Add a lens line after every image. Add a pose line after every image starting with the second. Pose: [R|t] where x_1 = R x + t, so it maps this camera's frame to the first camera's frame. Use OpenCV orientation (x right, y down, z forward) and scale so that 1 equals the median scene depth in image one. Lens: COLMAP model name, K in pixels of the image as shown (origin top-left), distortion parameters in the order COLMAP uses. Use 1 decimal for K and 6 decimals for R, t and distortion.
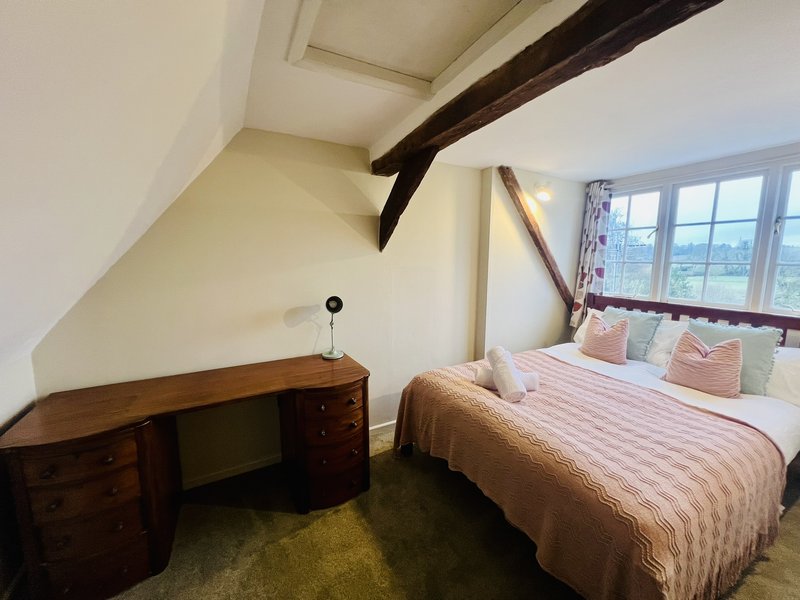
lens RADIAL K [[321.3, 0, 400.0], [0, 321.3, 300.0], [0, 0, 1]] dist [-0.000282, 0.000108]
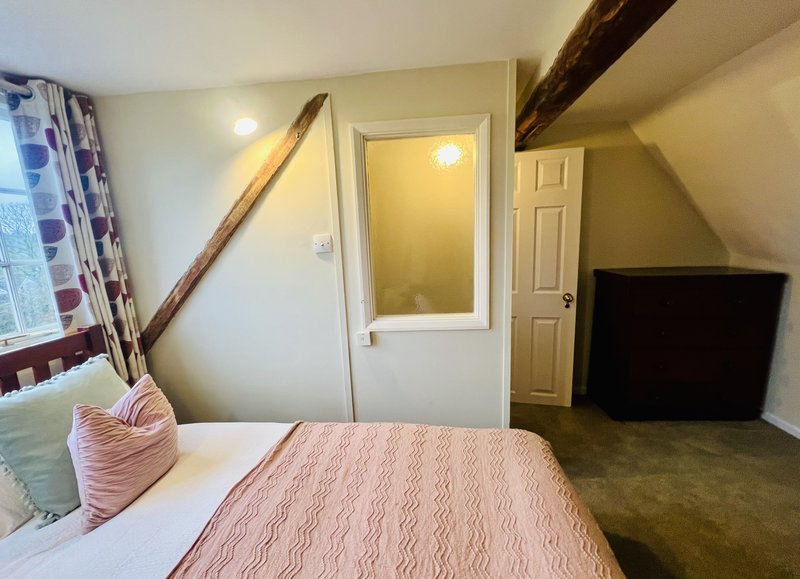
lens RADIAL K [[345.9, 0, 400.0], [0, 345.9, 300.4], [0, 0, 1]] dist [0.000067, -0.000406]
pose [[-0.835957, -0.066141, 0.544795, 0.305791], [0.112360, 0.951054, 0.287873, -0.176138], [-0.537170, 0.301863, -0.787609, 1.382411]]
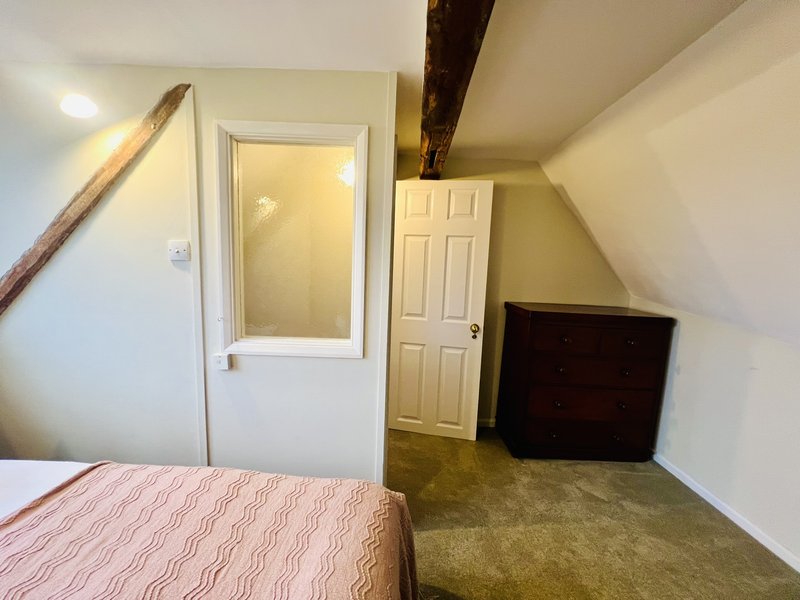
lens RADIAL K [[321.3, 0, 400.0], [0, 321.3, 300.0], [0, 0, 1]] dist [-0.000282, 0.000108]
pose [[-0.876008, -0.089671, 0.473888, 0.151790], [0.025841, 0.972426, 0.231775, -0.118584], [-0.481604, 0.215283, -0.849536, 1.101456]]
